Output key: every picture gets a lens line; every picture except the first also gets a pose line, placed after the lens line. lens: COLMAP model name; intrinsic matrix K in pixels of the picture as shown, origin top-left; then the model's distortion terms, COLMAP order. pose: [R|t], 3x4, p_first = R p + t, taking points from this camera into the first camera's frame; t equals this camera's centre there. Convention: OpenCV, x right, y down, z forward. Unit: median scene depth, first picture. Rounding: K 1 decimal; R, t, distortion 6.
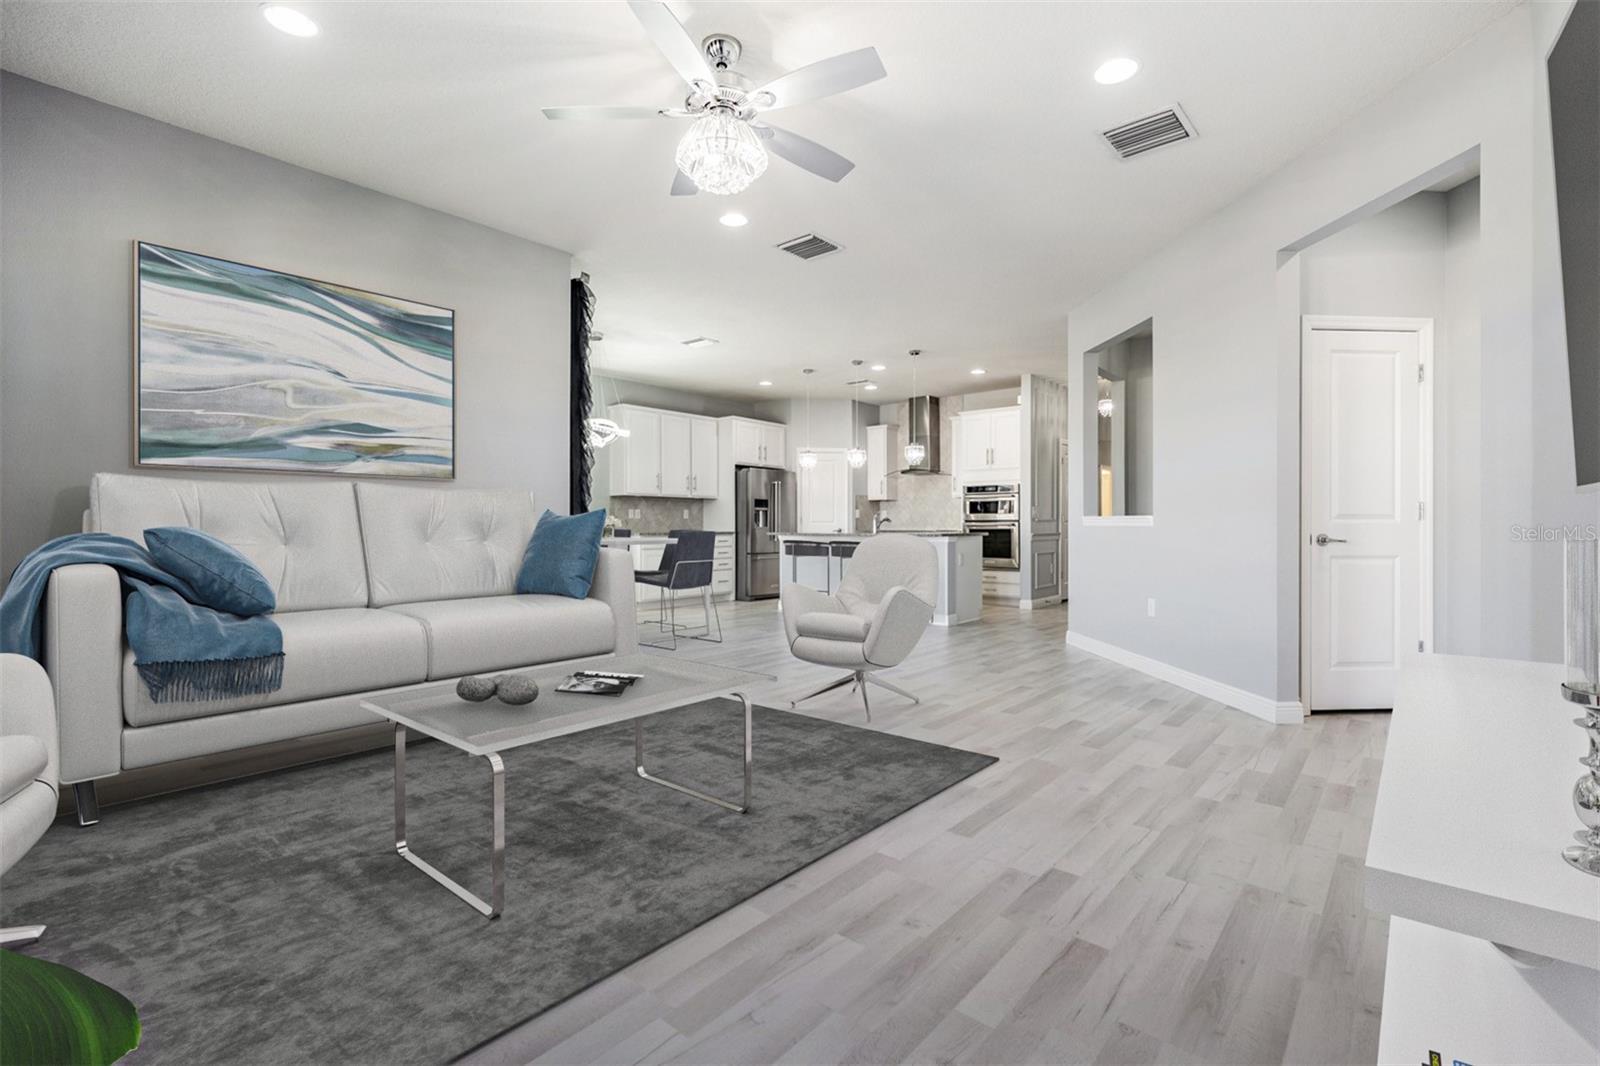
lens RADIAL K [[721.2, 0, 801.1], [0, 721.2, 528.0], [0, 0, 1]] dist [-0.005944, 0.000423]
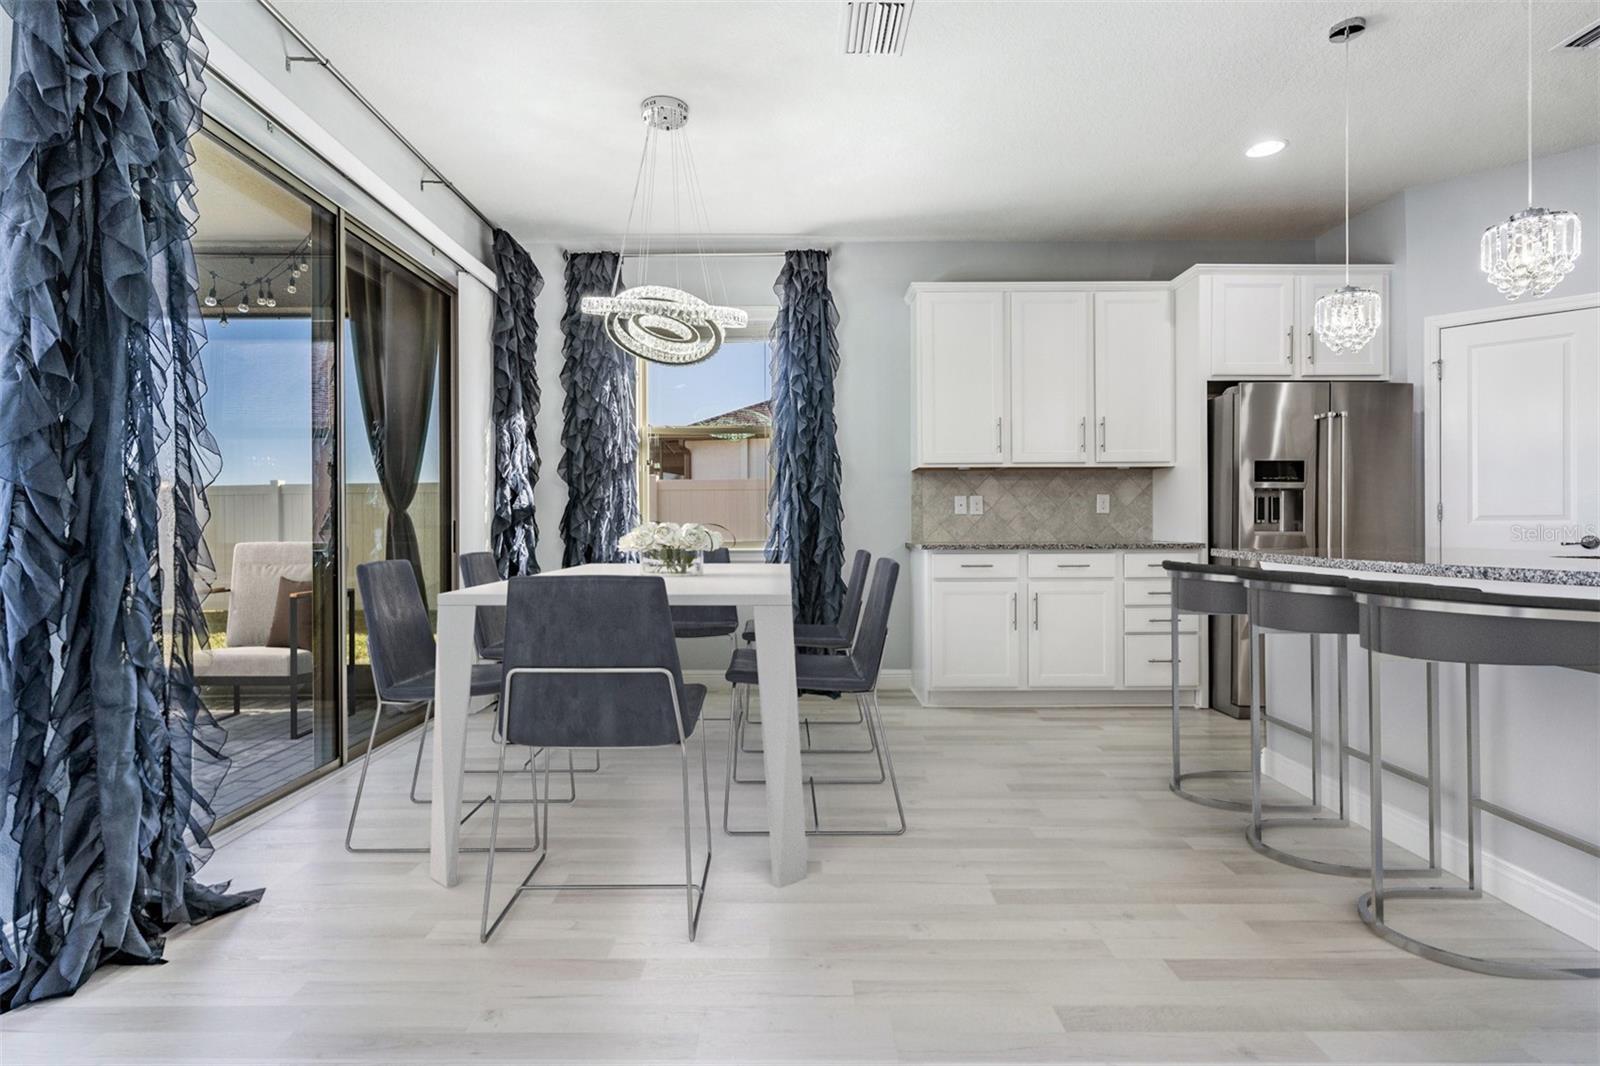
lens RADIAL K [[784.2, 0, 792.8], [0, 784.2, 526.6], [0, 0, 1]] dist [0.001841, 0.000844]
pose [[0.646802, -0.001540, -0.762656, 0.097910], [0.001091, 0.999999, -0.001094, -0.003999], [0.762657, -0.000124, 0.646803, 0.520908]]
